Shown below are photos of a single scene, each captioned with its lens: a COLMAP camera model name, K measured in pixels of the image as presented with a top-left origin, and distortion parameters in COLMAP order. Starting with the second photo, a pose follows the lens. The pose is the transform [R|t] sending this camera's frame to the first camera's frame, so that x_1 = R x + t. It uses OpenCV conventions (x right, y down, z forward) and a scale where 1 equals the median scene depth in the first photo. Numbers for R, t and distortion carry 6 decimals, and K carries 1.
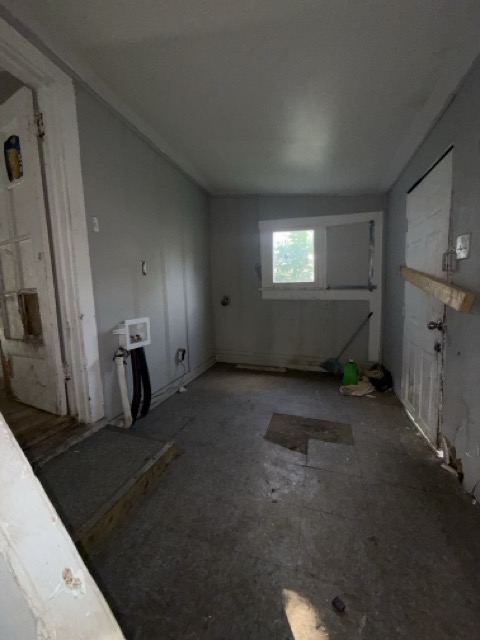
lens RADIAL K [[253.6, 0, 241.6], [0, 253.6, 320.0], [0, 0, 1]] dist [0.003199, -0.000842]
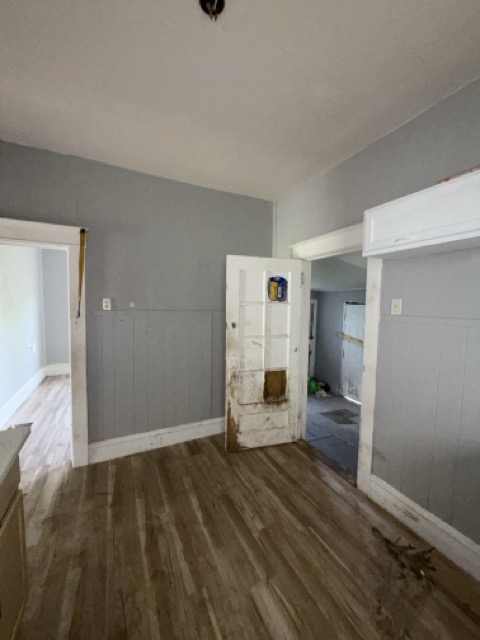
lens RADIAL K [[253.6, 0, 239.7], [0, 253.6, 320.7], [0, 0, 1]] dist [0.003199, -0.000842]
pose [[0.721918, -0.002510, 0.691974, -1.635923], [0.042613, 0.998257, -0.040835, -0.281348], [-0.690665, 0.058966, 0.720767, 0.000829]]
